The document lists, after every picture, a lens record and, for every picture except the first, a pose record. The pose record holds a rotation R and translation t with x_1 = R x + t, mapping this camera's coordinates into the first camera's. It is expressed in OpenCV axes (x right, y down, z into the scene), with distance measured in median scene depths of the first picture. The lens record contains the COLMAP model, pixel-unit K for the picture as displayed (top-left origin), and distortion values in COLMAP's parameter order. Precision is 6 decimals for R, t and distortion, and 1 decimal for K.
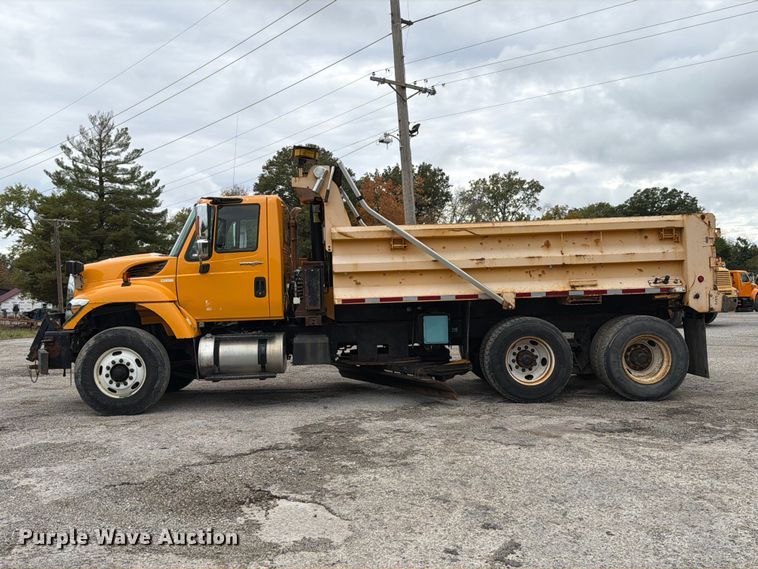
lens RADIAL K [[762.8, 0, 385.1], [0, 762.8, 282.3], [0, 0, 1]] dist [0.105589, 0.000000]
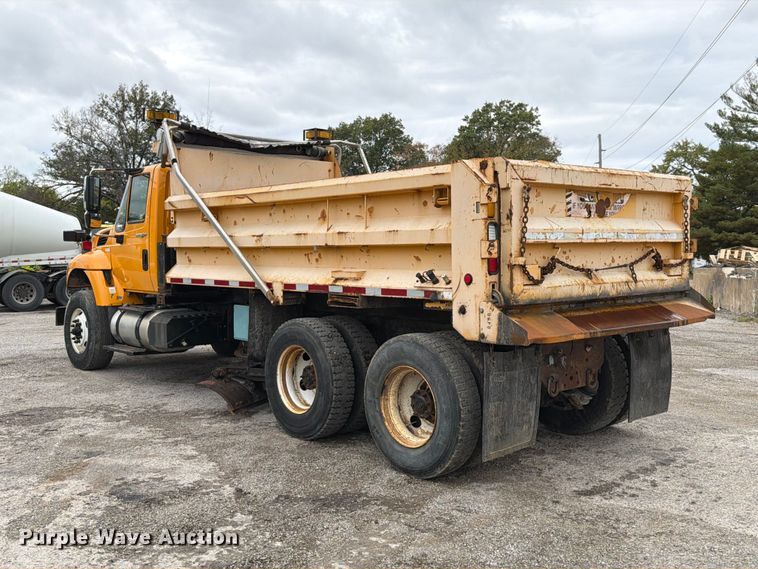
lens RADIAL K [[762.8, 0, 373.0], [0, 762.8, 287.9], [0, 0, 1]] dist [0.105589, 0.000000]
pose [[0.645836, 0.069774, -0.760281, 0.768949], [-0.019885, 0.997015, 0.074608, -0.037018], [0.763217, -0.033066, 0.645296, 0.594977]]
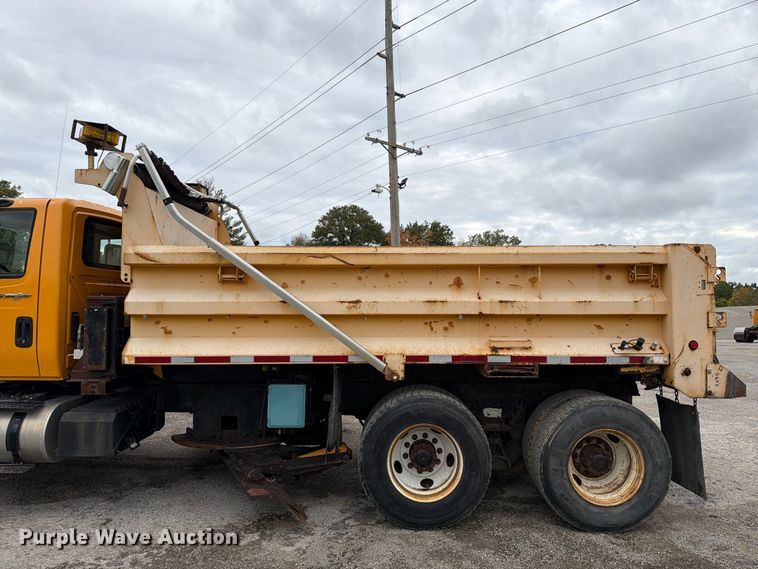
lens RADIAL K [[587.5, 0, 372.4], [0, 587.5, 284.5], [0, 0, 1]] dist [0.053391, -0.041801]
pose [[0.998776, 0.033966, -0.035959, 0.157304], [-0.035355, 0.998625, -0.038703, -0.025906], [0.034595, 0.039927, 0.998604, 0.495082]]
